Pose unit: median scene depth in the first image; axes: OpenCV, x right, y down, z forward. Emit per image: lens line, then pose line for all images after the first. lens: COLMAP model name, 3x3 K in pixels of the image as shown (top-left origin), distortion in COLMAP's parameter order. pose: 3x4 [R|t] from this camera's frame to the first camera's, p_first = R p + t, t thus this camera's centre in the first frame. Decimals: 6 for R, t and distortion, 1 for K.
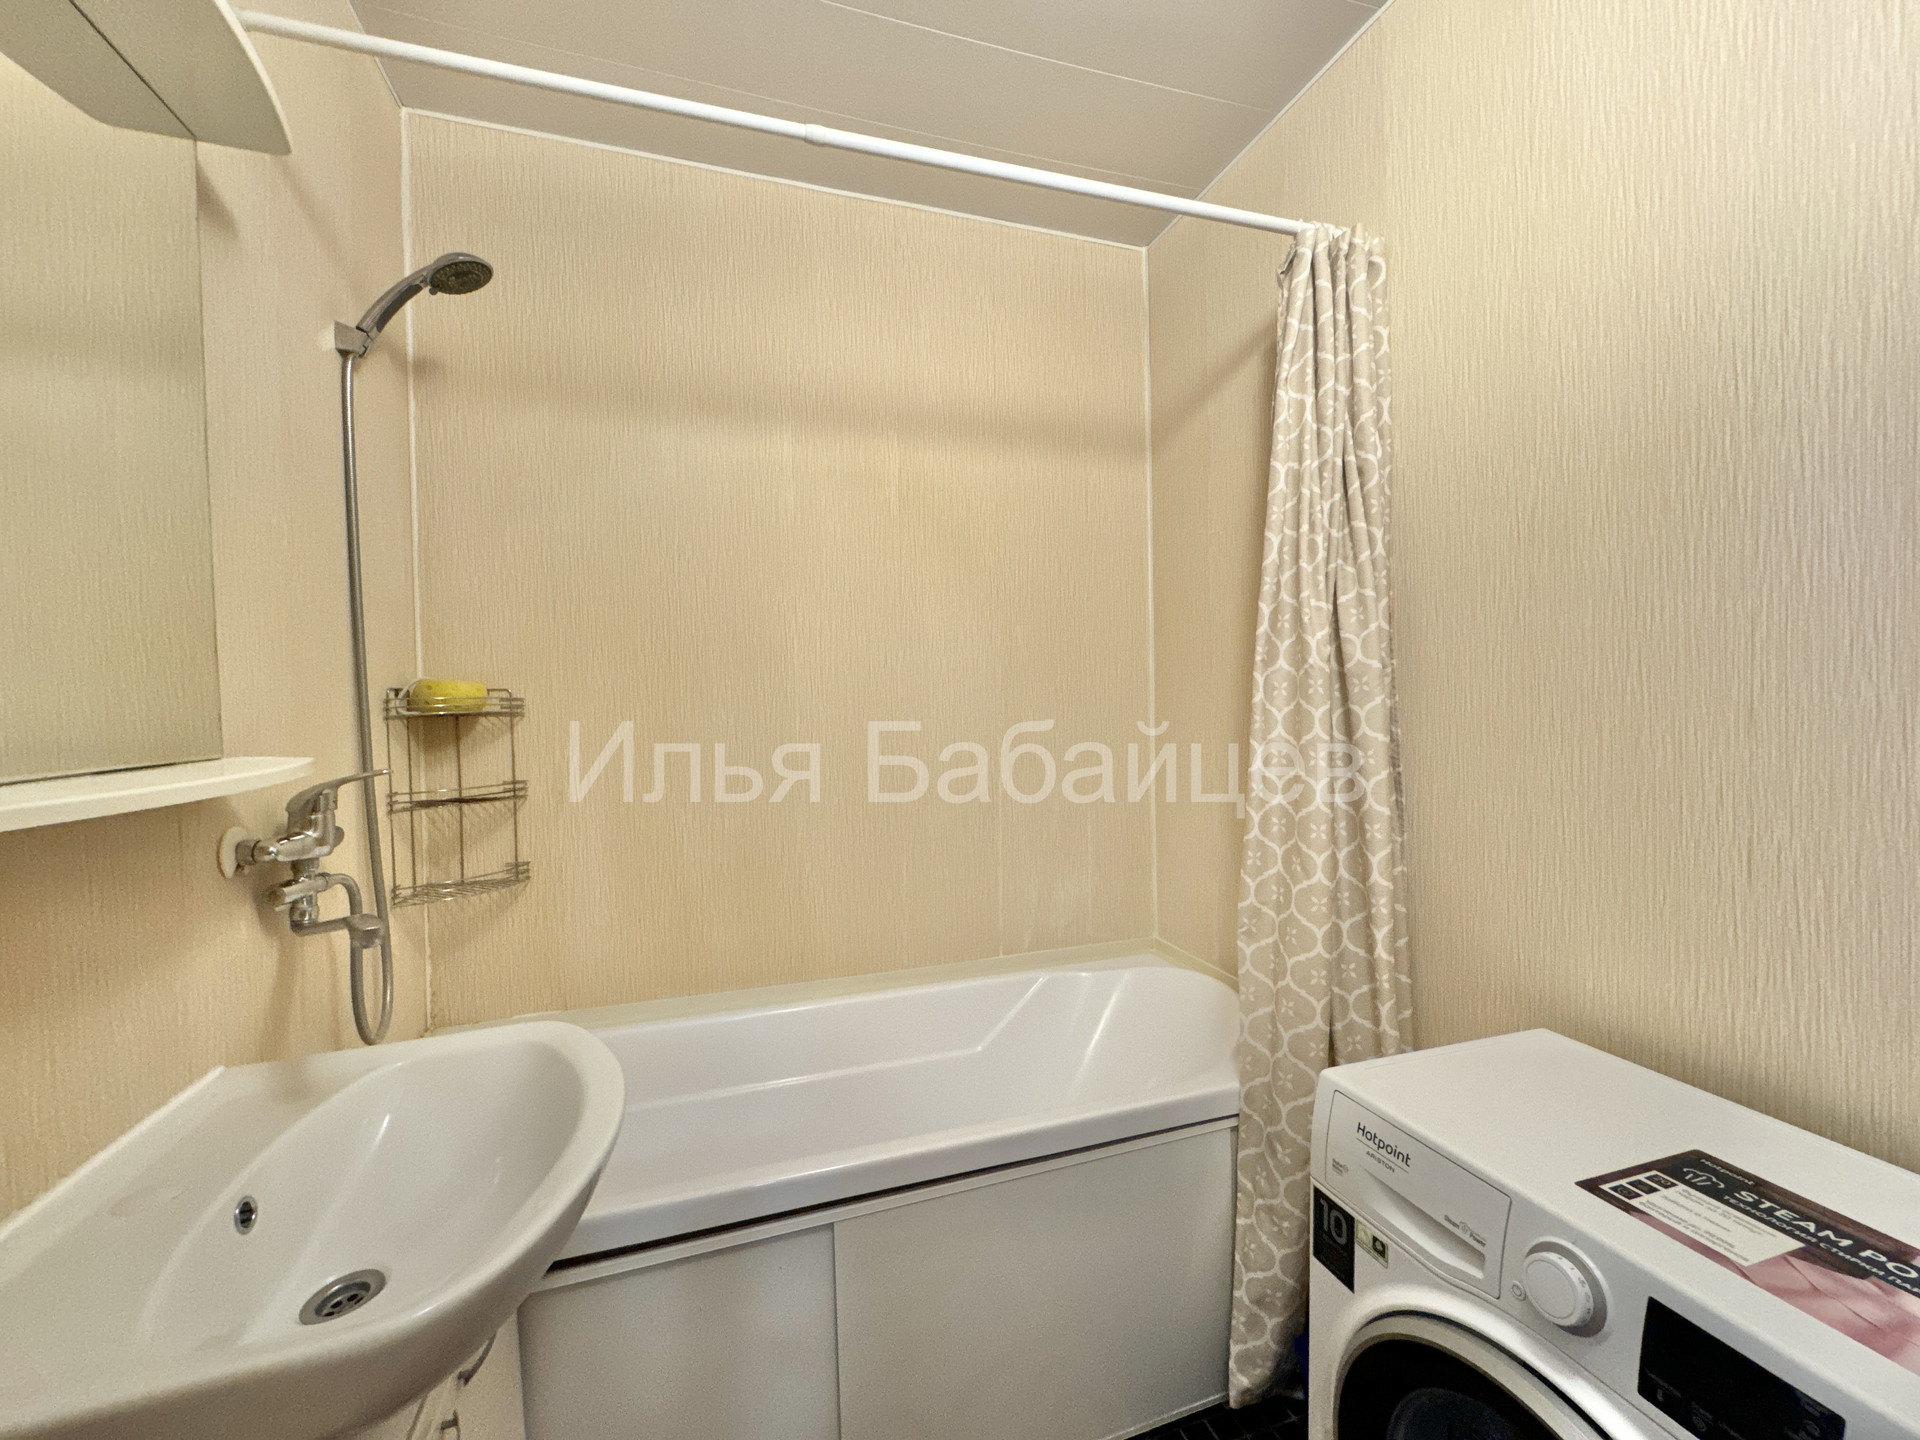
lens RADIAL K [[767.3, 0, 960.0], [0, 767.3, 720.2], [0, 0, 1]] dist [-0.006298, 0.000283]
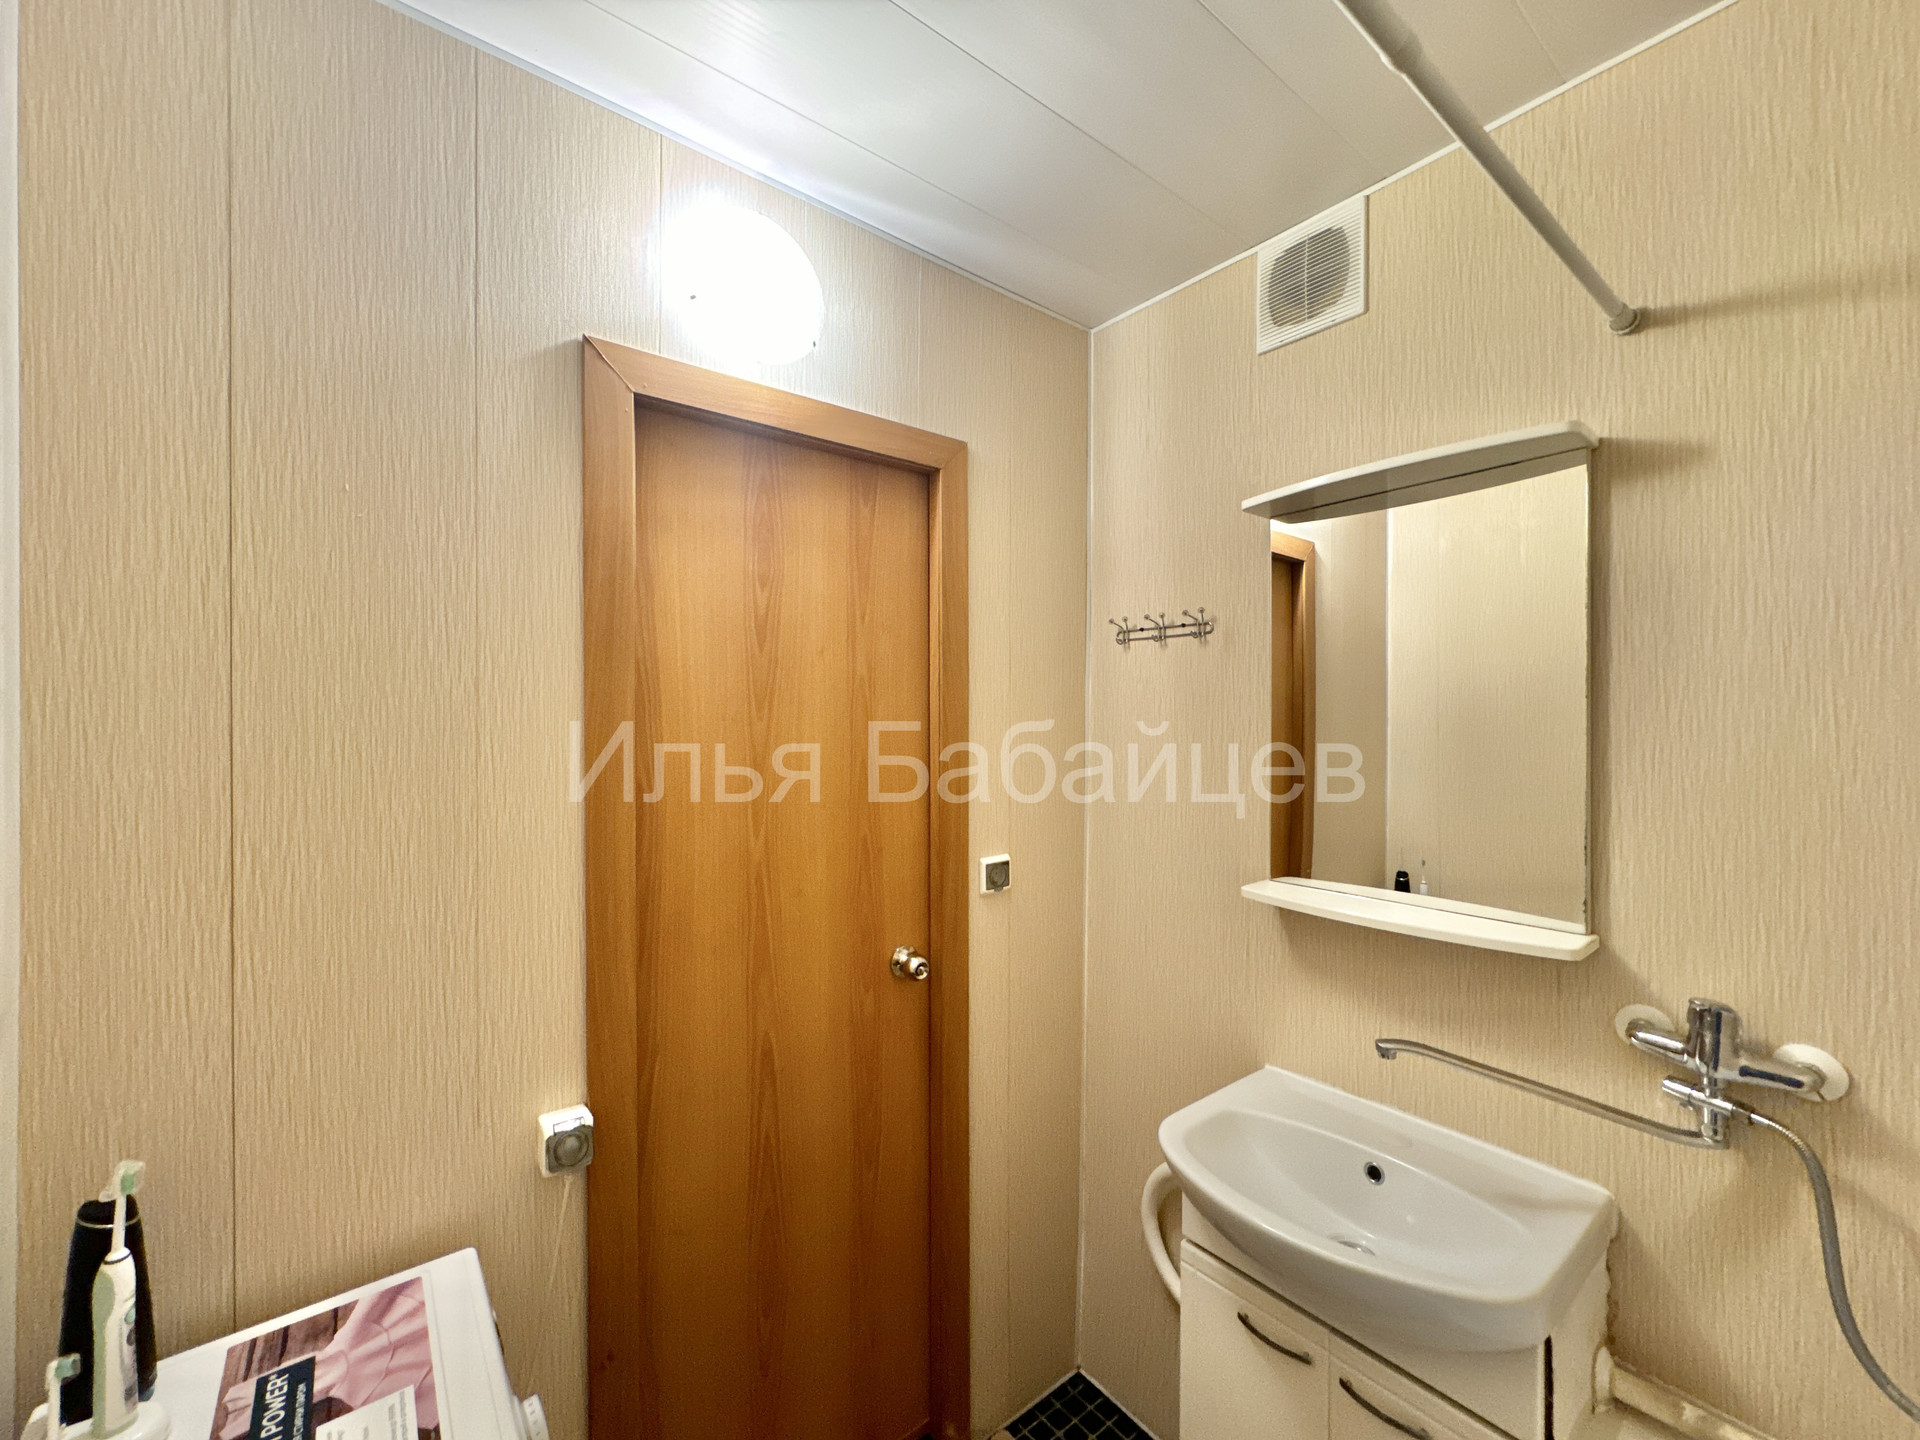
lens RADIAL K [[767.3, 0, 962.7], [0, 767.3, 718.7], [0, 0, 1]] dist [-0.006298, 0.000283]
pose [[-0.941947, 0.004610, -0.335729, 0.260319], [-0.004362, 0.999653, 0.025963, -0.211661], [0.335732, 0.025920, -0.941601, 1.169570]]
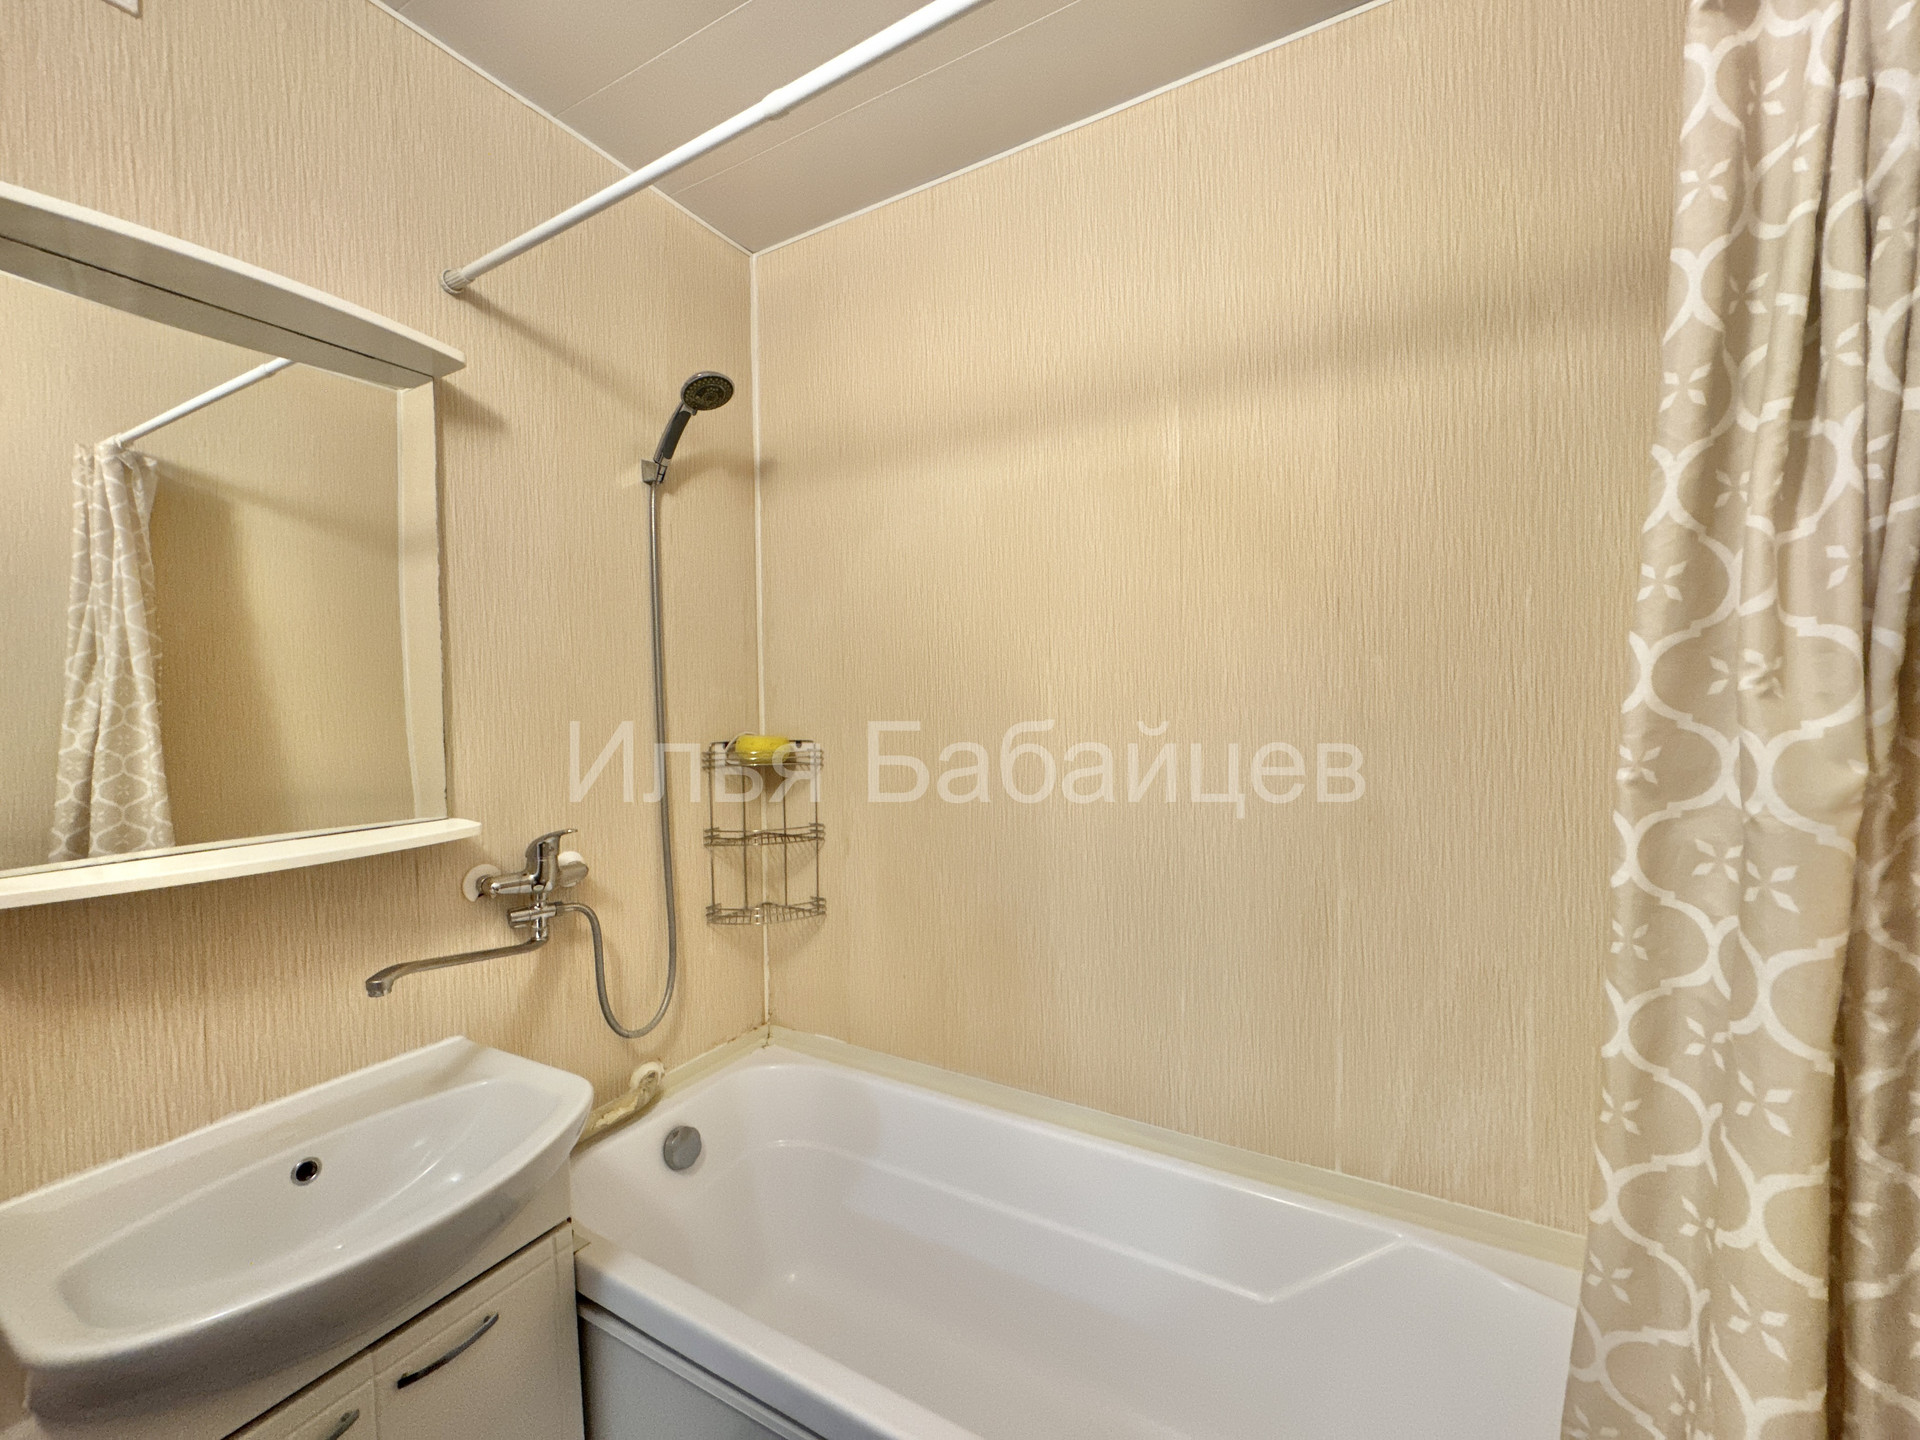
lens RADIAL K [[767.3, 0, 964.6], [0, 767.3, 718.5], [0, 0, 1]] dist [-0.006298, 0.000283]
pose [[0.670410, 0.022478, -0.741650, 0.447154], [-0.016576, 0.999745, 0.015316, -0.109341], [0.741806, 0.002026, 0.670612, 0.490237]]
